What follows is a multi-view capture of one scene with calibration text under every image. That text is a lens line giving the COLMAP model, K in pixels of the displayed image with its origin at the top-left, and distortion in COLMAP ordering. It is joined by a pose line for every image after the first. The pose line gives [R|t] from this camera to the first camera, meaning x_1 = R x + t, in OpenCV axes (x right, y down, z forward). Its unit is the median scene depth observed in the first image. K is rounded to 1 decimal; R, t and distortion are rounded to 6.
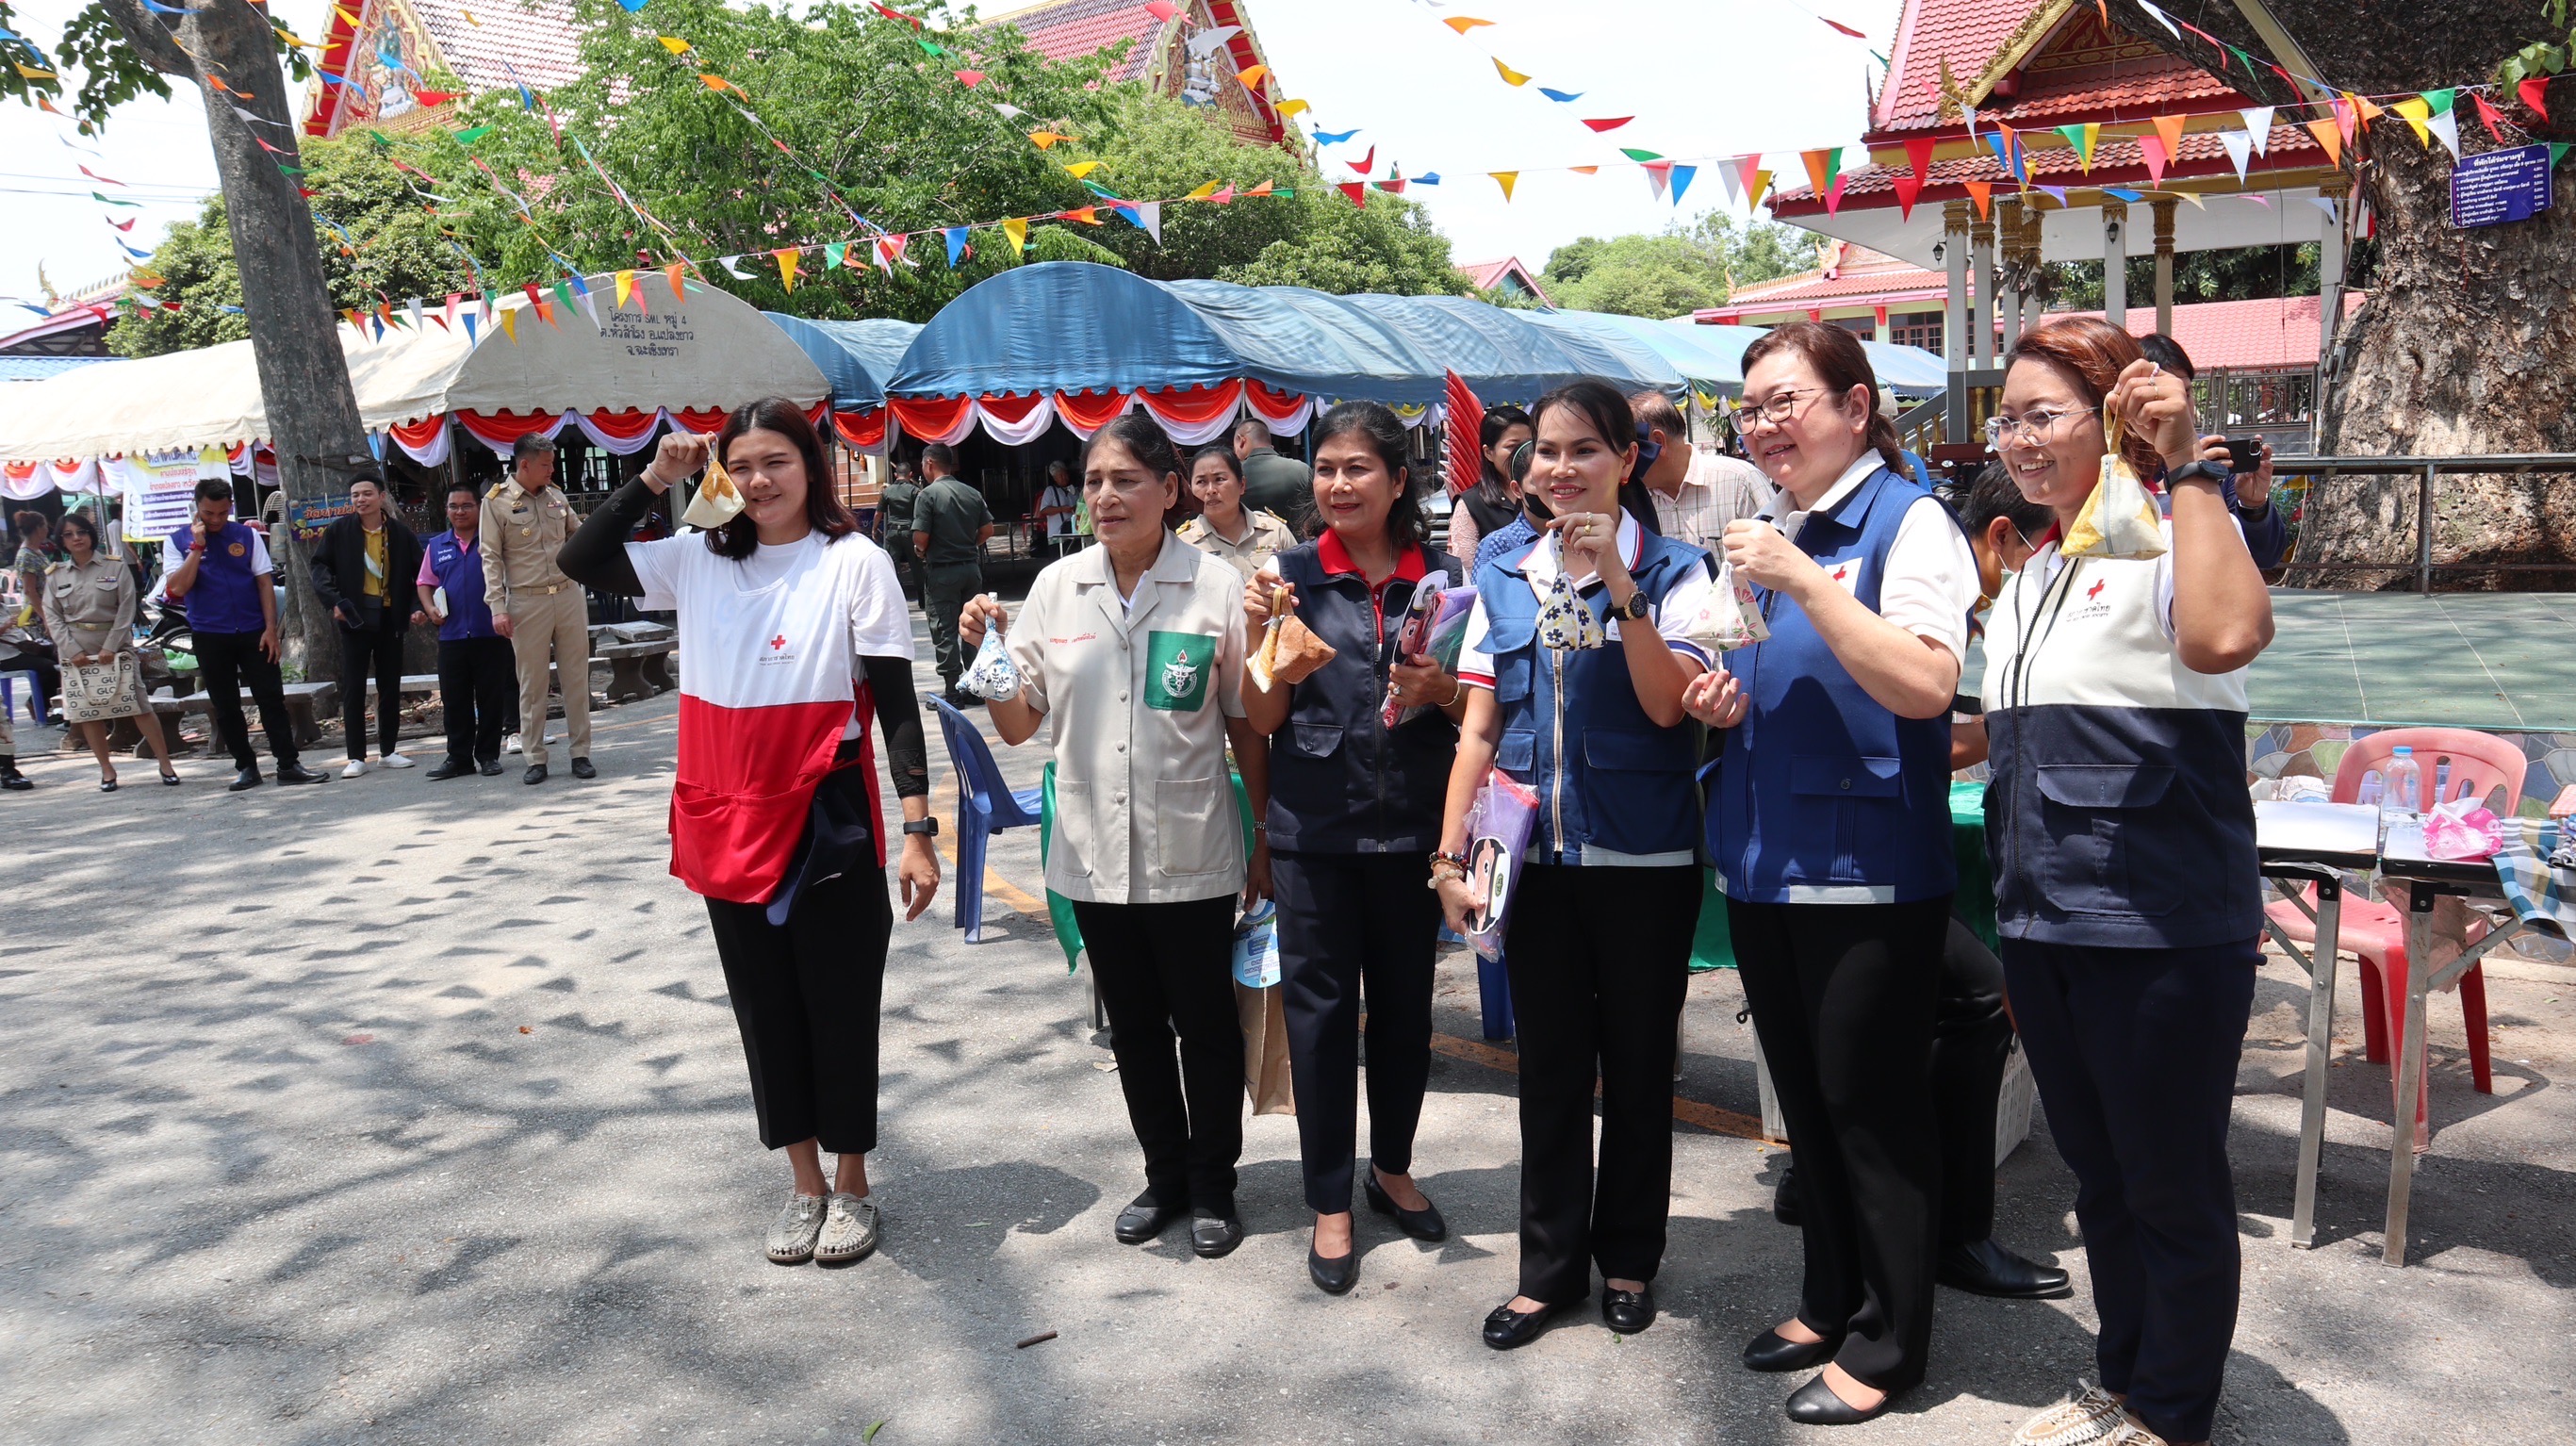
lens RADIAL K [[1802.6, 0, 1282.2], [0, 1802.6, 731.8], [0, 0, 1]] dist [-0.127388, 0.077705]
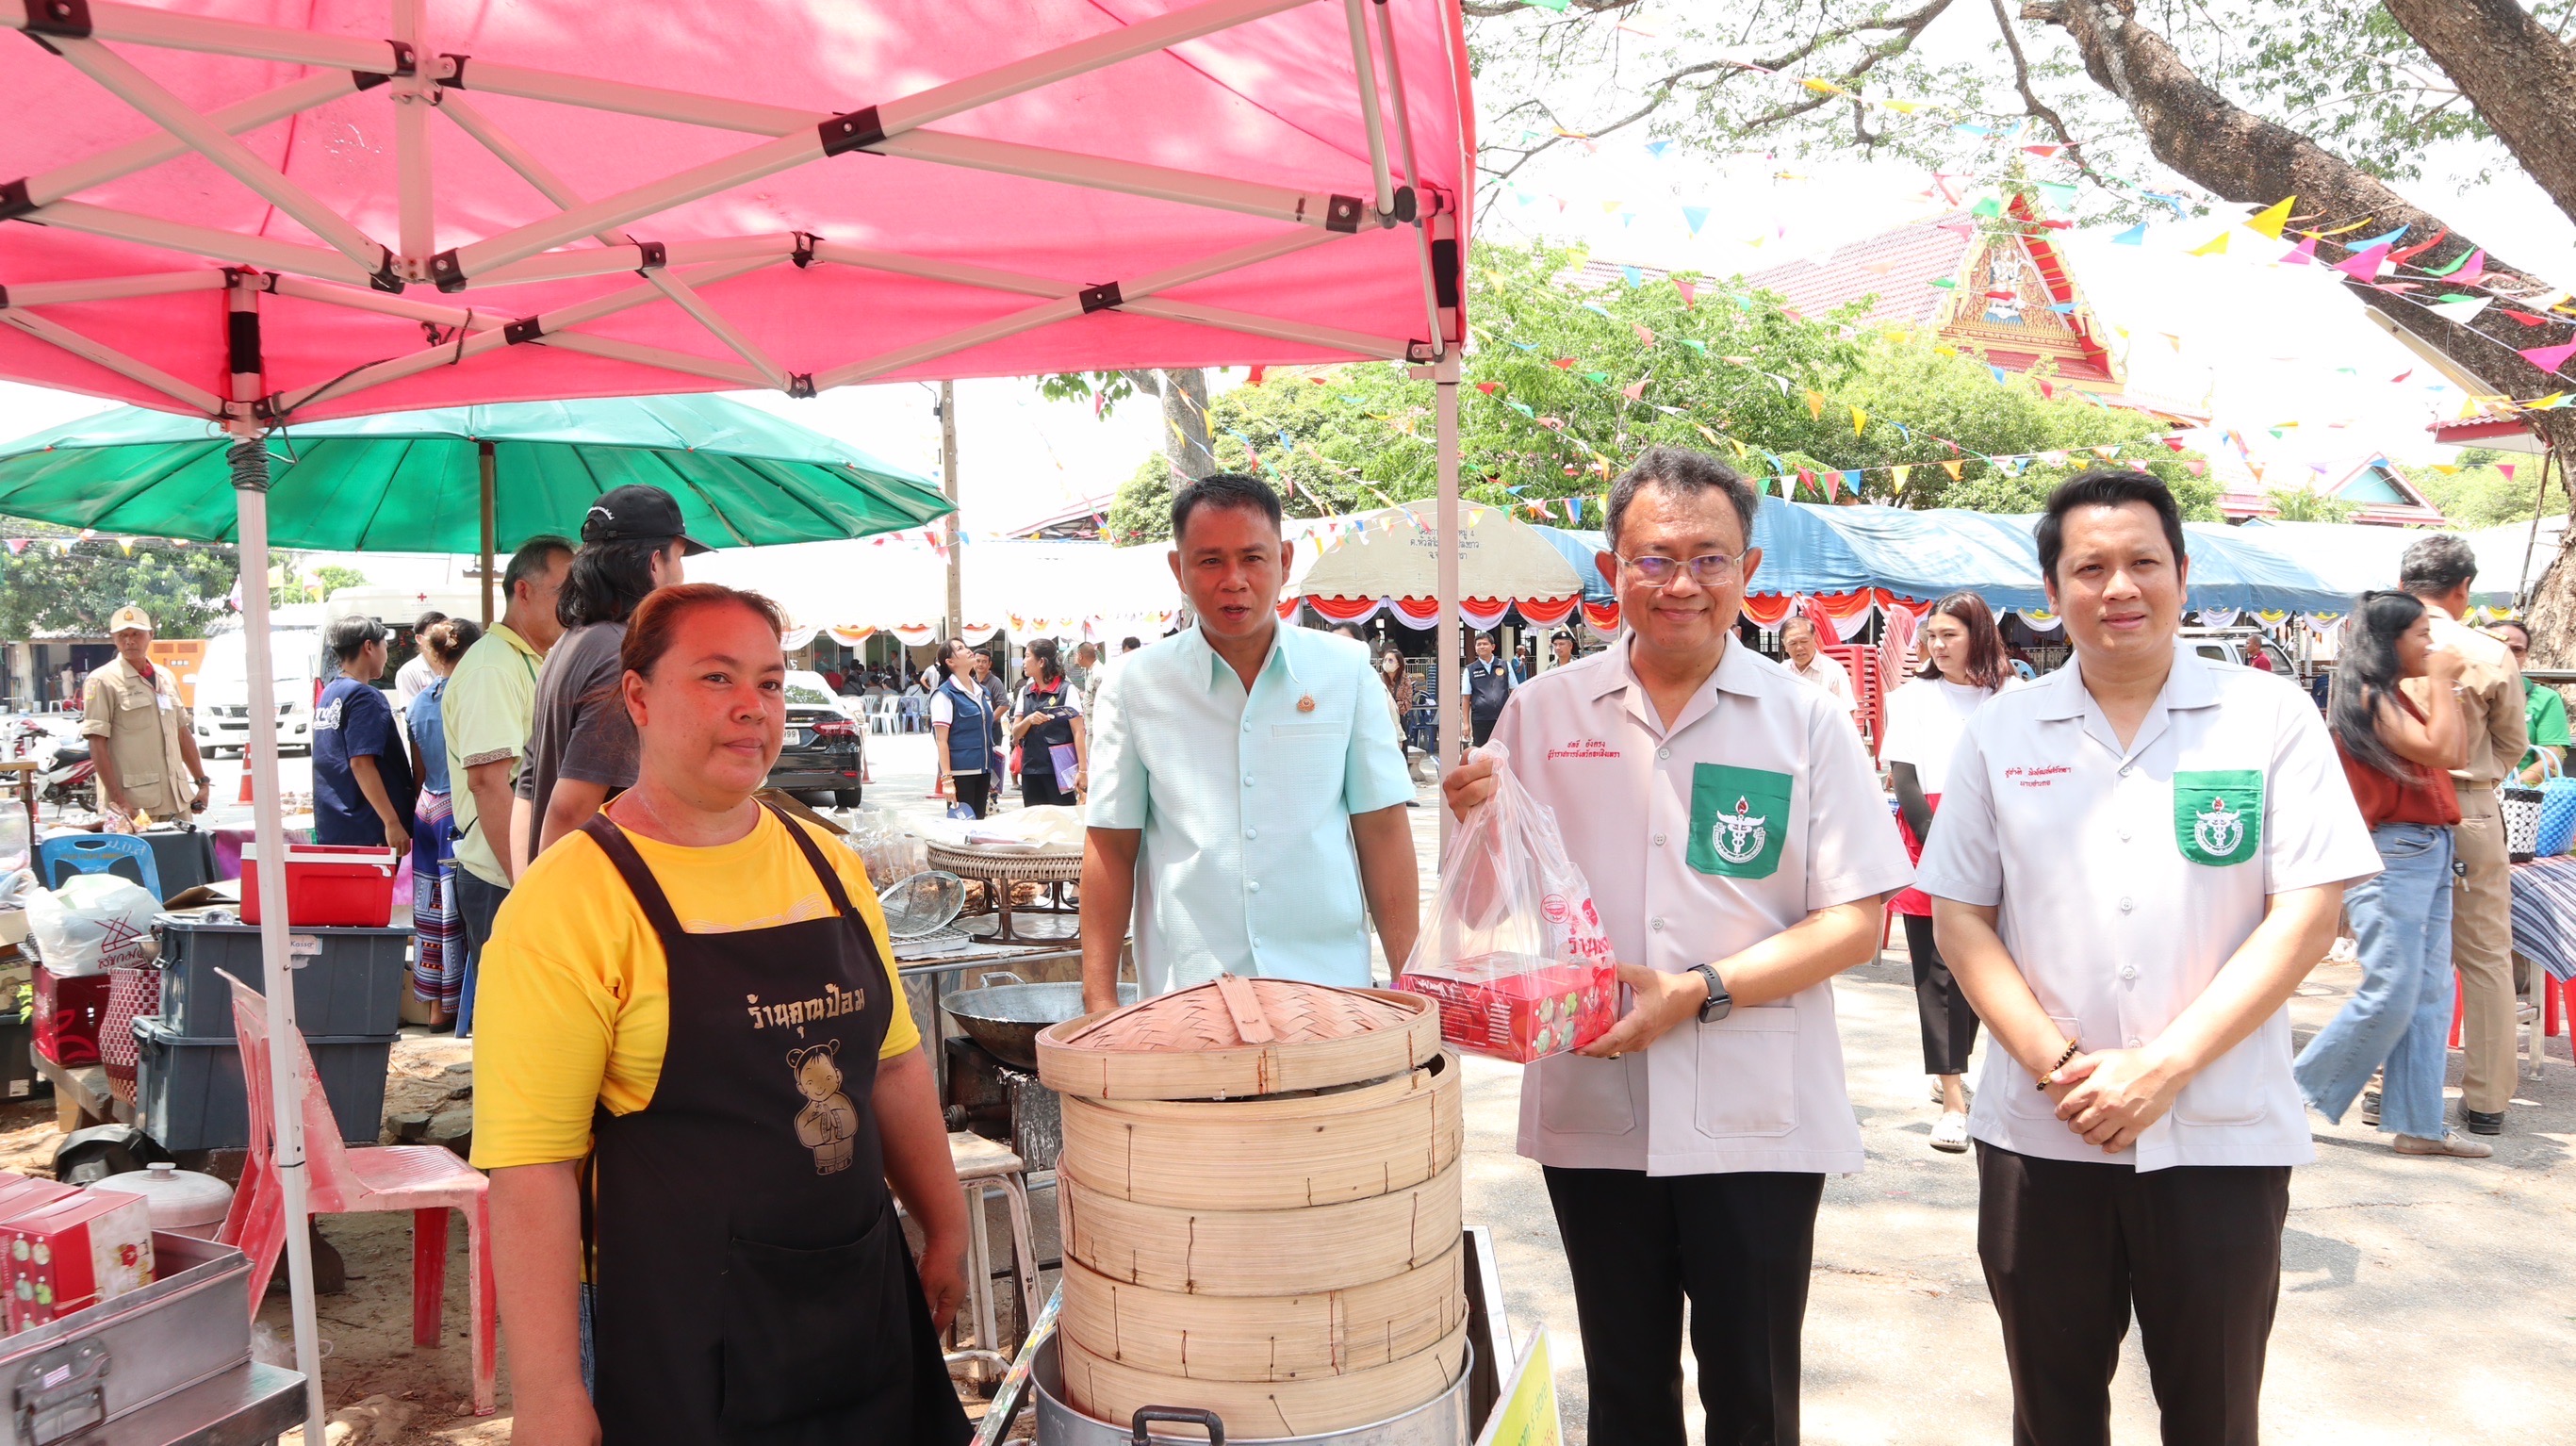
lens RADIAL K [[1802.6, 0, 1282.2], [0, 1802.6, 731.8], [0, 0, 1]] dist [-0.127388, 0.077705]
pose [[0.883732, 0.052089, -0.465086, 0.171083], [-0.097131, 0.992562, -0.073397, 0.033418], [0.457803, 0.110038, 0.882218, -0.256759]]
